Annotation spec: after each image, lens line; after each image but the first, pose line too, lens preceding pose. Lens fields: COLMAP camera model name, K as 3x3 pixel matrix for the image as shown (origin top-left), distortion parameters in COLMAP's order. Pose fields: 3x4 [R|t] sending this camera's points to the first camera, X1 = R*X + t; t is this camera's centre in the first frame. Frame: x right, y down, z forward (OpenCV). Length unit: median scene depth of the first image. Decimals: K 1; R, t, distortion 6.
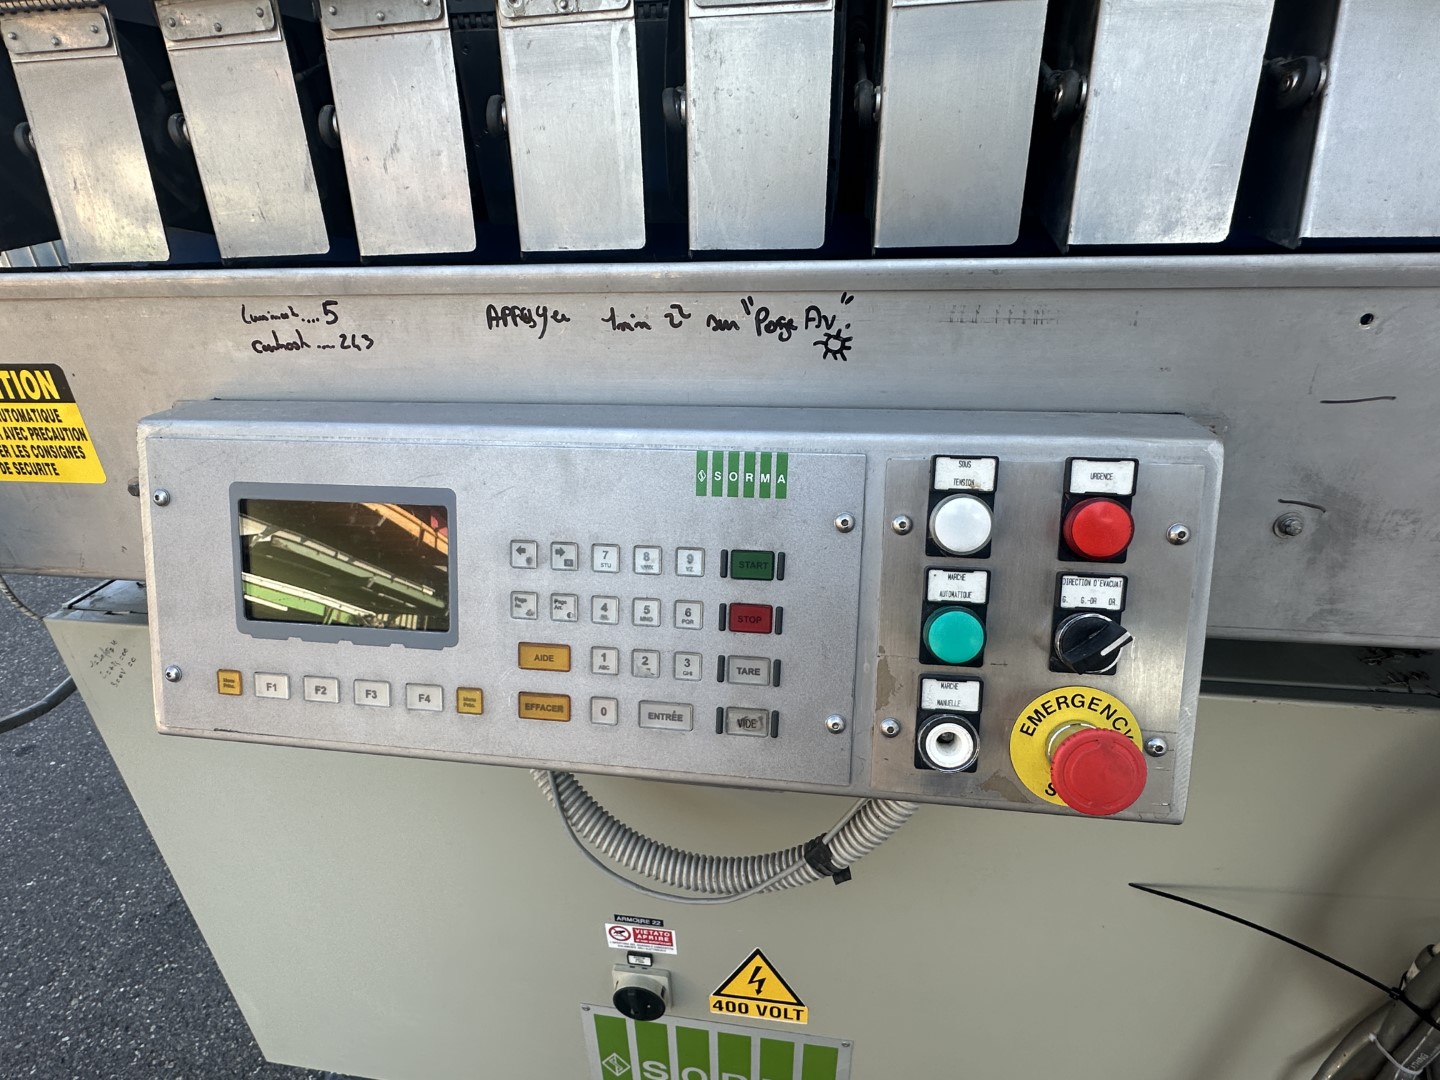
lens RADIAL K [[756.3, 0, 716.0], [0, 756.3, 553.5], [0, 0, 1]] dist [-0.004561, -0.001683]
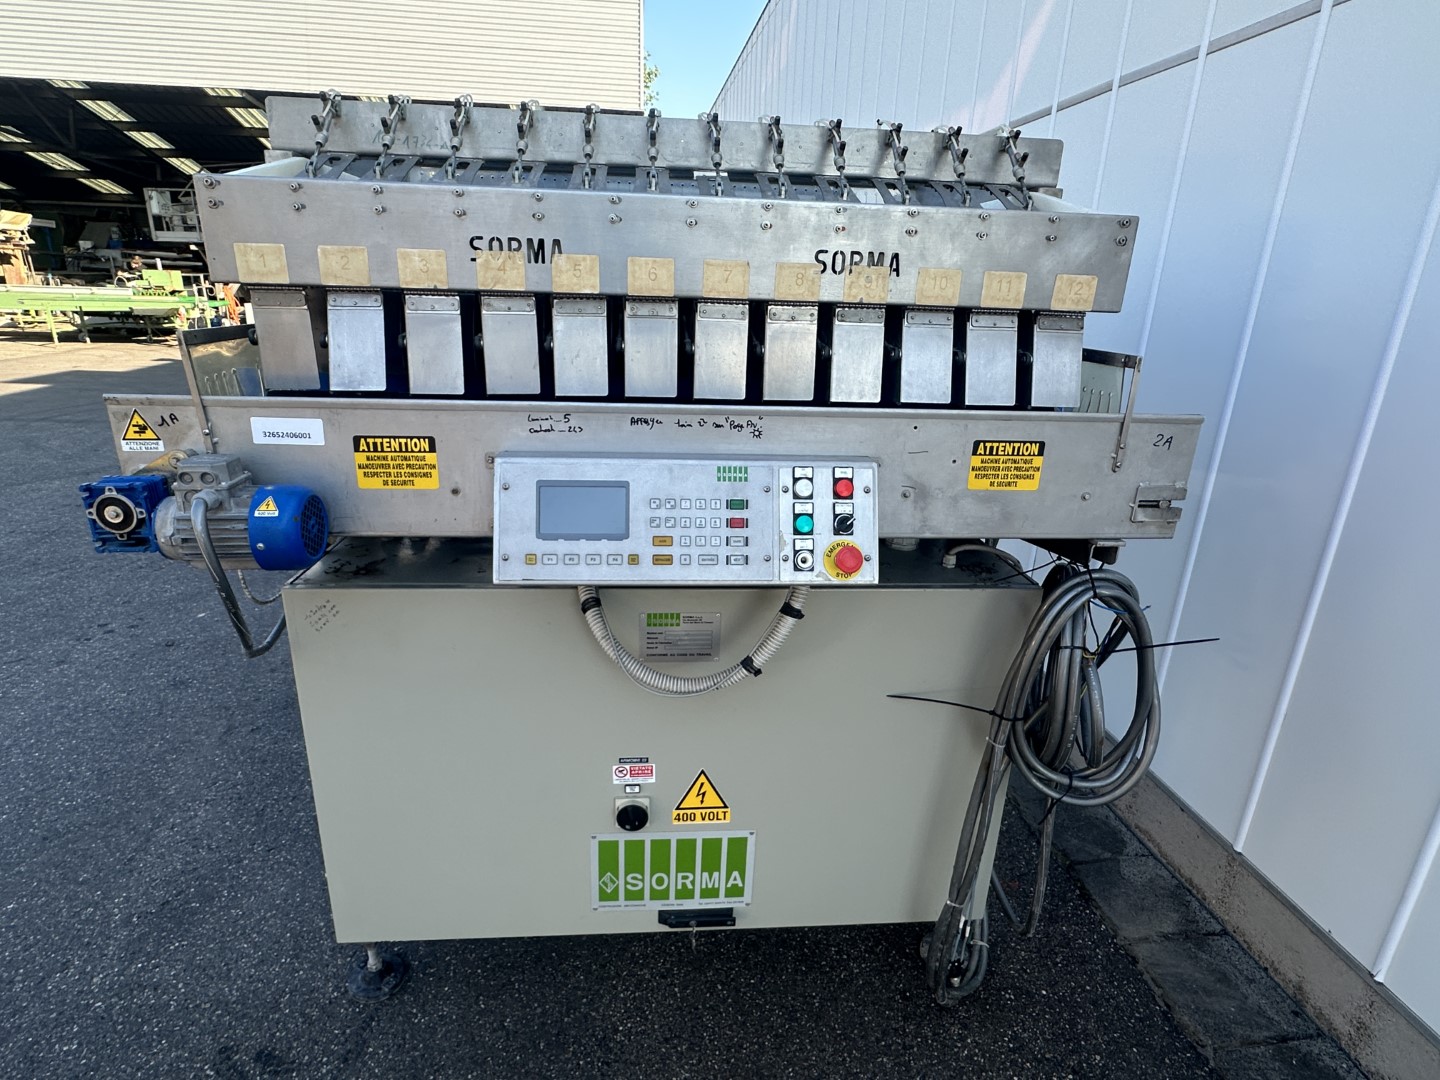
lens RADIAL K [[756.3, 0, 723.2], [0, 756.3, 532.3], [0, 0, 1]] dist [-0.004561, -0.001683]
pose [[0.969162, -0.014305, 0.246008, -0.630422], [0.054806, 0.985823, -0.158588, 0.506046], [-0.240252, 0.167180, 0.956206, -1.540556]]
